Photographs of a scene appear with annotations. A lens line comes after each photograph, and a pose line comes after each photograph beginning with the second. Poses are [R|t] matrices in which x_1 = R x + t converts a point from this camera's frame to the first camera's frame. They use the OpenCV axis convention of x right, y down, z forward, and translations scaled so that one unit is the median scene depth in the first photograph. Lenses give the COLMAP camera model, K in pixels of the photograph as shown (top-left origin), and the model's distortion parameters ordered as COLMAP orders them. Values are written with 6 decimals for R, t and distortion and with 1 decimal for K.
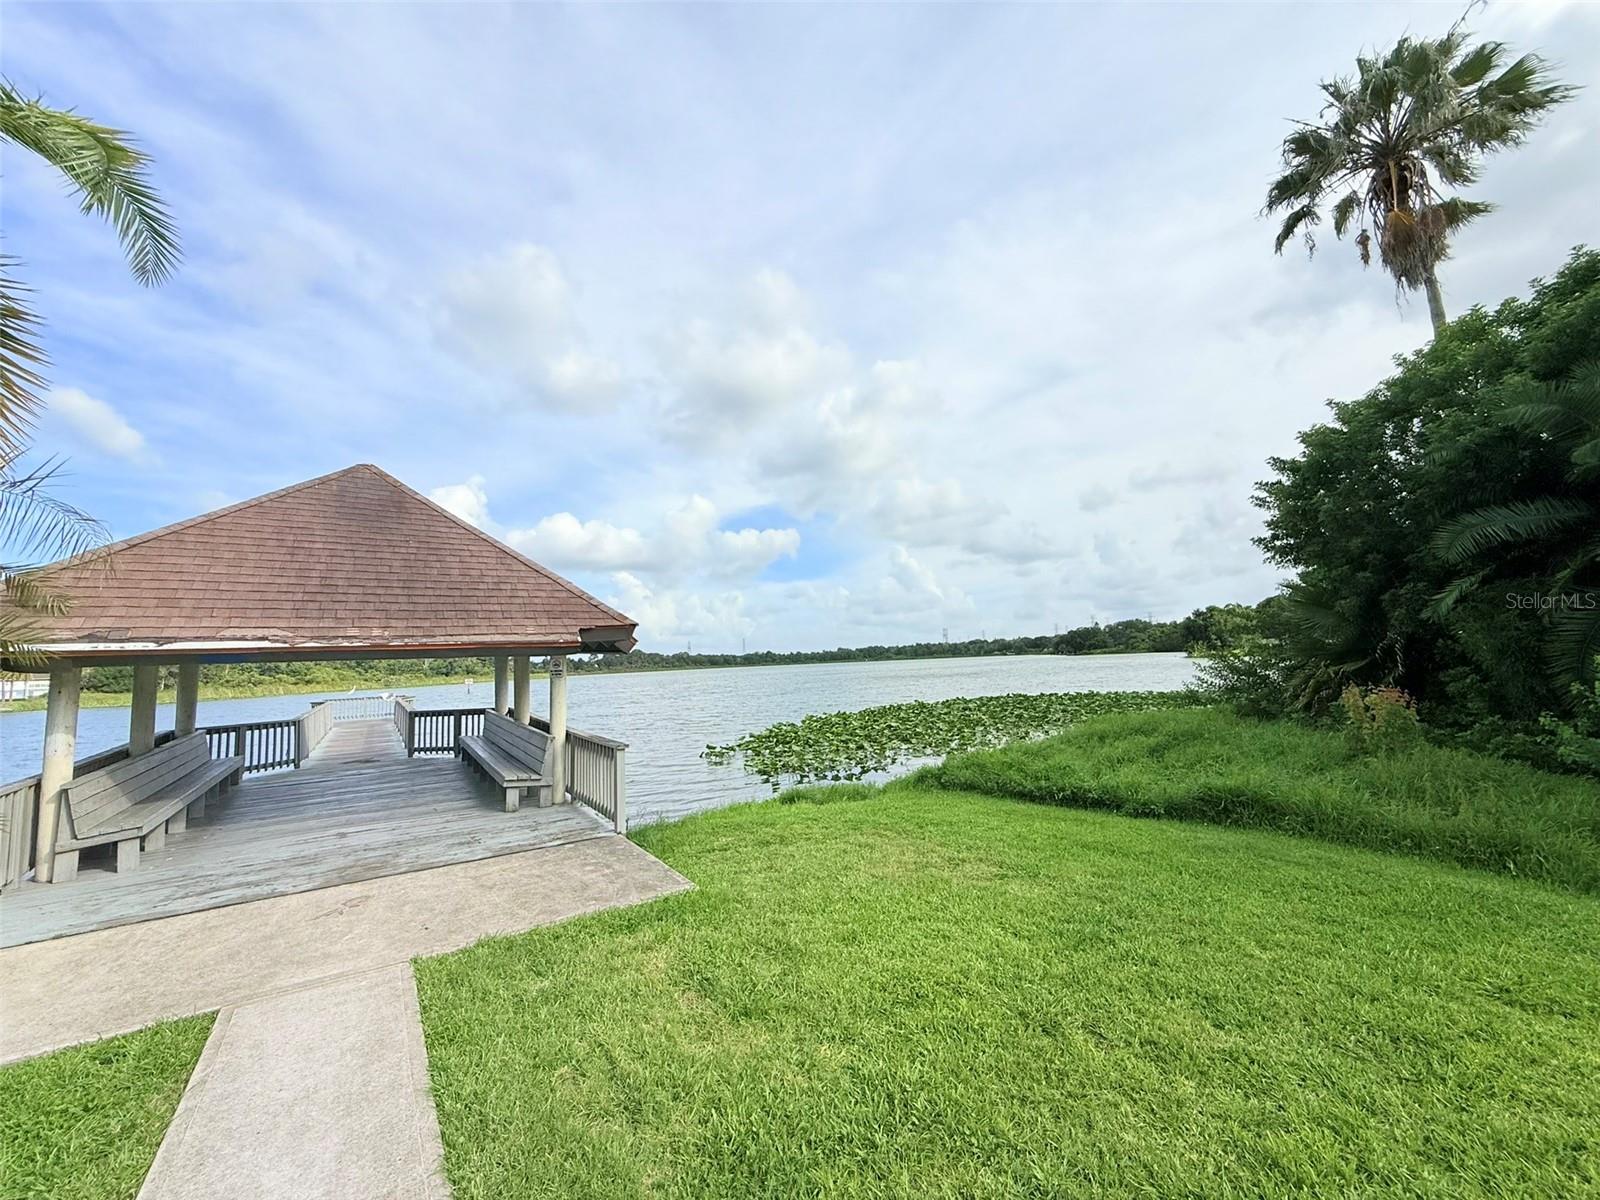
lens RADIAL K [[637.4, 0, 800.0], [0, 637.4, 600.0], [0, 0, 1]] dist [-0.004474, -0.000135]
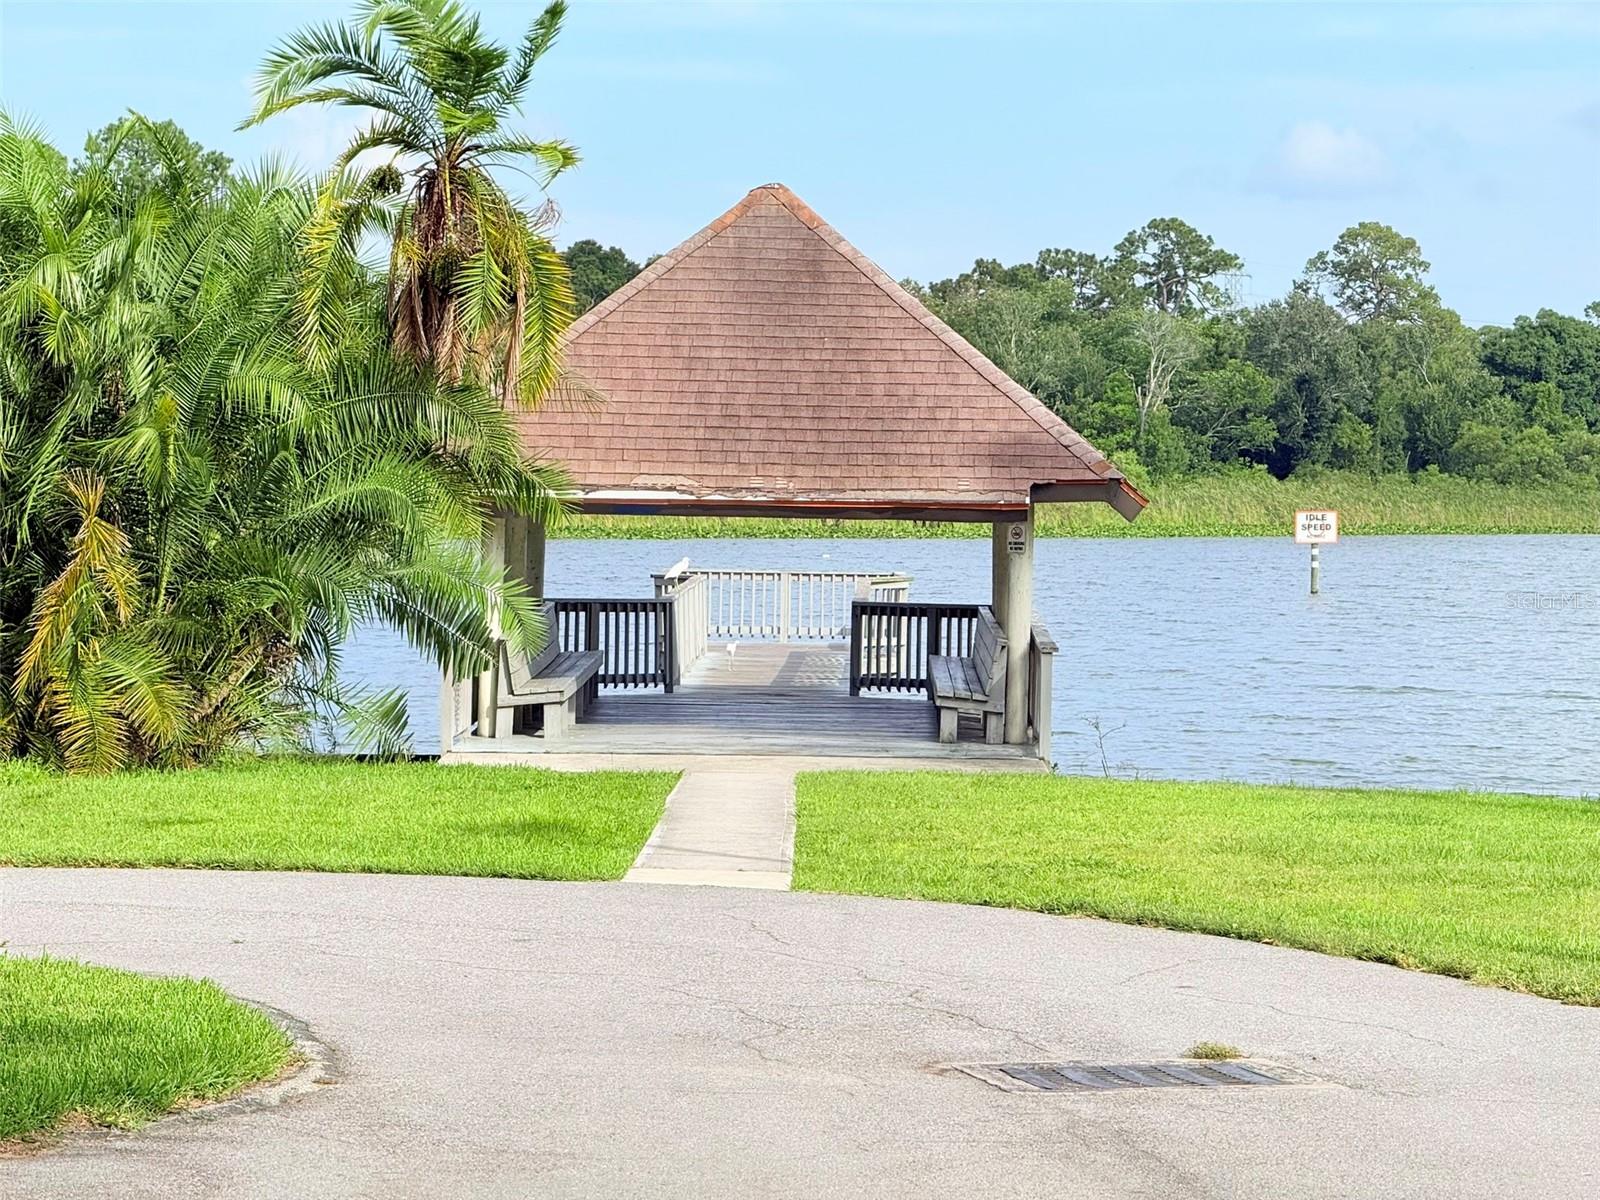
lens RADIAL K [[5606.2, 0, 800.0], [0, 5606.2, 600.0], [0, 0, 1]] dist [0.038576, 0.104661]
pose [[0.823677, 0.068870, -0.562861, 2.730430], [0.004492, 0.991774, 0.127925, -0.578709], [0.567041, -0.107898, 0.816592, -3.899453]]
